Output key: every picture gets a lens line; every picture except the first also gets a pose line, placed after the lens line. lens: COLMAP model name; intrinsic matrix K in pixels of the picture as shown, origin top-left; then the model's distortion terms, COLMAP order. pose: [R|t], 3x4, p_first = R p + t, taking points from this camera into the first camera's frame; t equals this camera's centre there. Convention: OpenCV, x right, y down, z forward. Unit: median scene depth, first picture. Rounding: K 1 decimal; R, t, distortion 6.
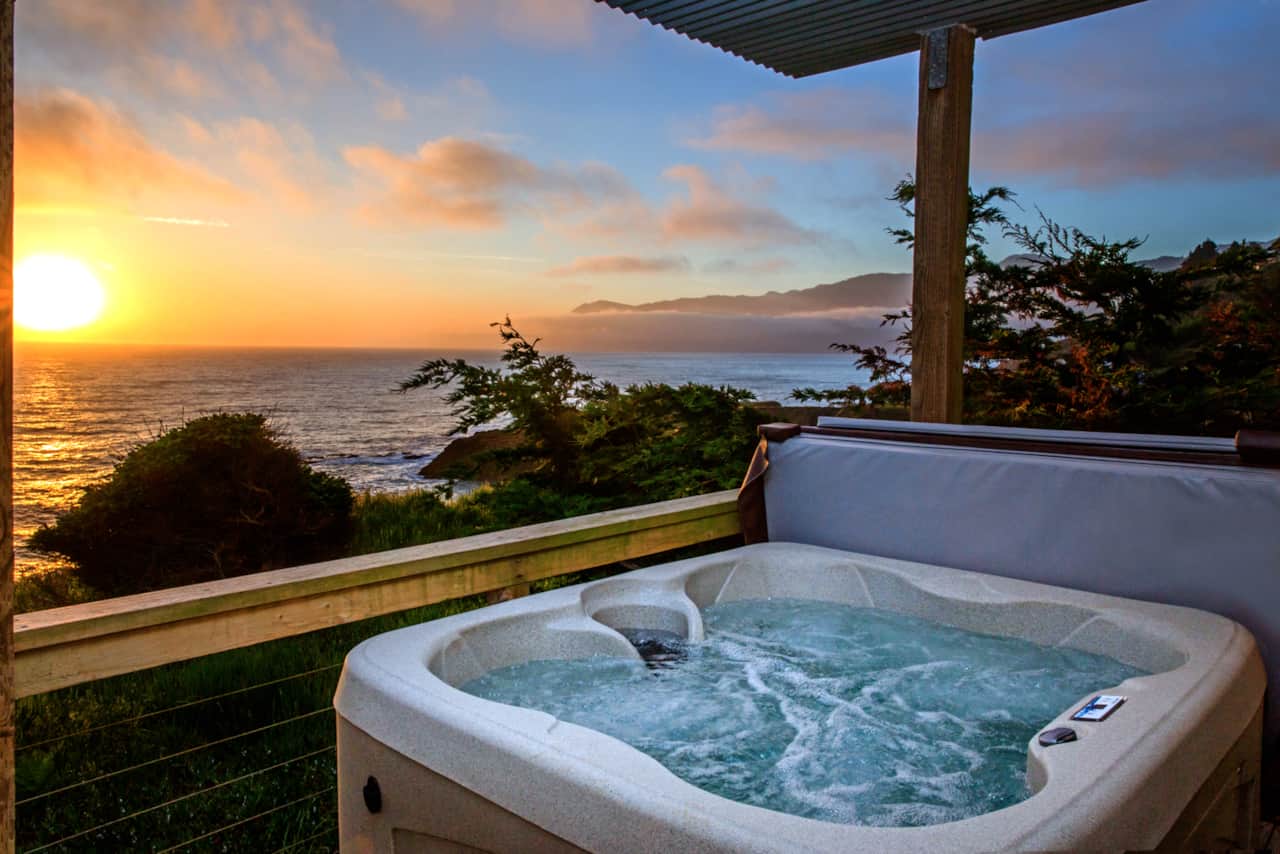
lens RADIAL K [[976.2, 0, 640.0], [0, 976.2, 431.0], [0, 0, 1]] dist [-0.094500, 0.049118]
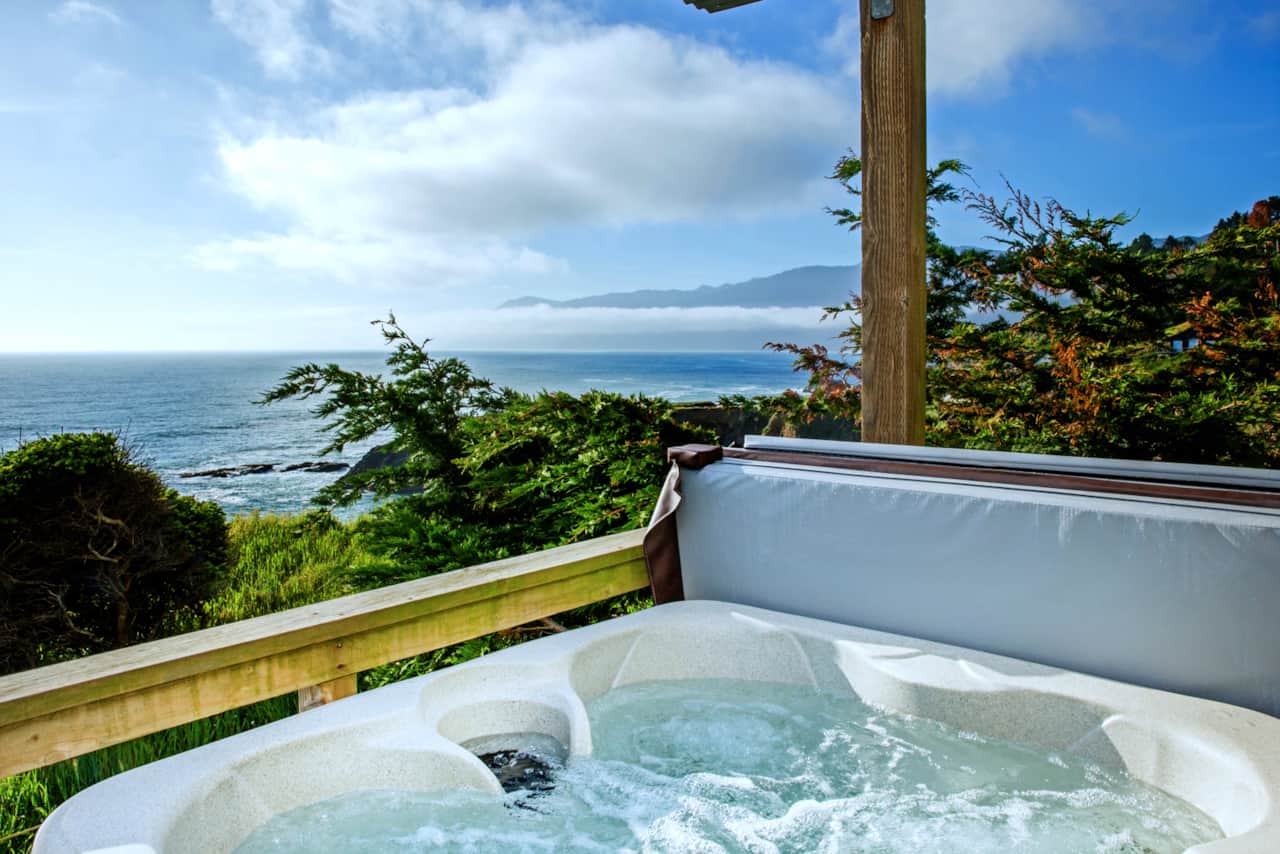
lens RADIAL K [[976.2, 0, 639.8], [0, 976.2, 432.2], [0, 0, 1]] dist [-0.094500, 0.049118]
pose [[0.998083, -0.014591, 0.060150, 0.044733], [0.014242, 0.999879, 0.006235, -0.021863], [-0.060234, -0.005367, 0.998170, 0.190591]]
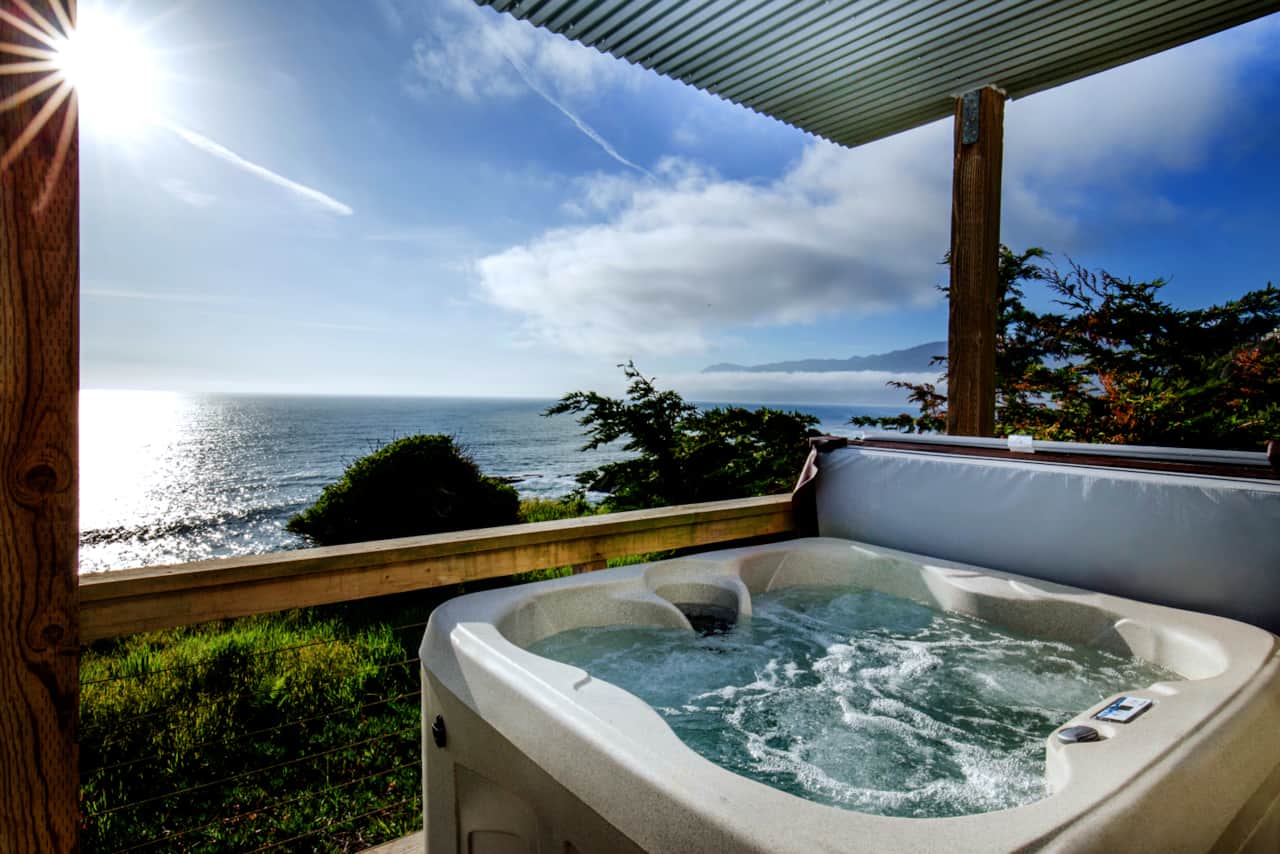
lens RADIAL K [[715.5, 0, 646.6], [0, 715.5, 421.4], [0, 0, 1]] dist [-0.023388, 0.004023]
pose [[0.987474, 0.015681, -0.156998, 0.052898], [-0.024673, 0.998154, -0.055492, 0.024239], [0.155838, 0.058670, 0.986039, 0.094831]]
